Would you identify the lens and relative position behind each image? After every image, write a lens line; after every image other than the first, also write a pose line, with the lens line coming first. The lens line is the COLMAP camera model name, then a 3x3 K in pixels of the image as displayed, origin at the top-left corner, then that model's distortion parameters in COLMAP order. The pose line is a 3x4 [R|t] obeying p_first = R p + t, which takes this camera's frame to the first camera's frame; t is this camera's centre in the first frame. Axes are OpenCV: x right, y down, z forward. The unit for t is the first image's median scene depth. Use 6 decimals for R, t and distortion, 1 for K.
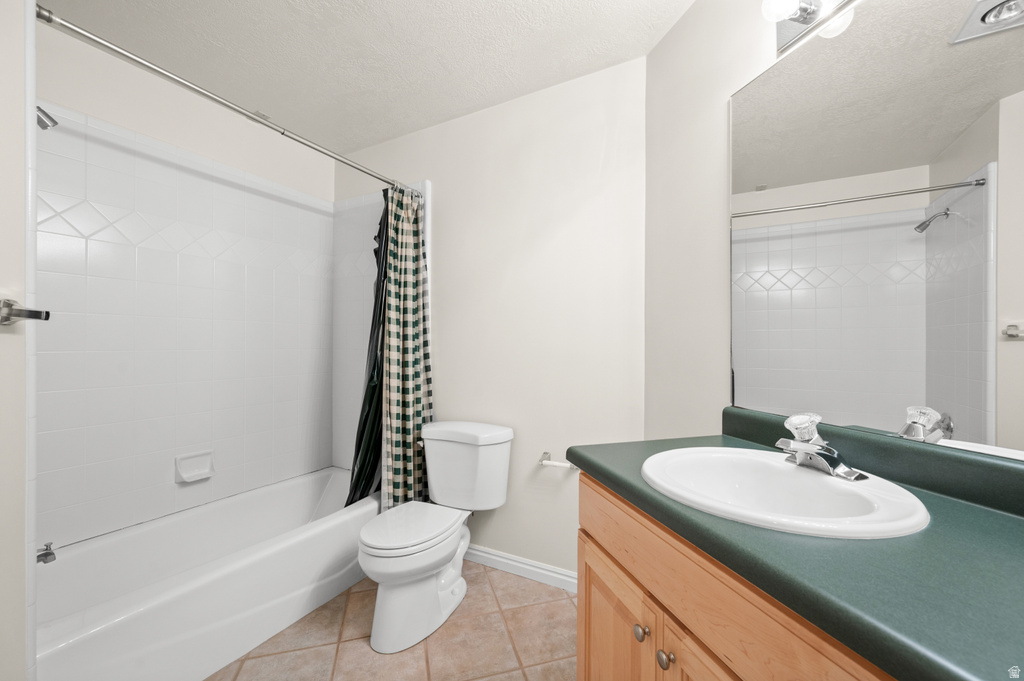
lens RADIAL K [[405.9, 0, 508.5], [0, 405.9, 342.5], [0, 0, 1]] dist [-0.000570, 0.000323]
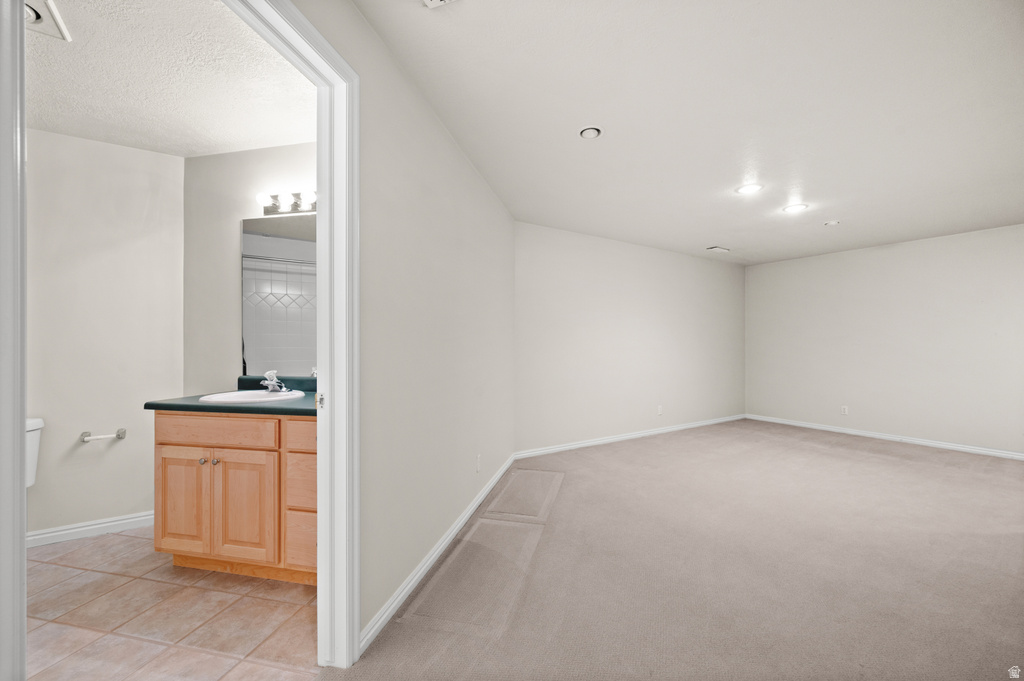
lens RADIAL K [[405.9, 0, 509.9], [0, 405.9, 343.9], [0, 0, 1]] dist [-0.000570, 0.000323]
pose [[0.471891, 0.001271, 0.881656, -0.433563], [0.000197, 0.999999, -0.001547, 0.004831], [-0.881657, 0.000904, 0.471890, -0.809413]]
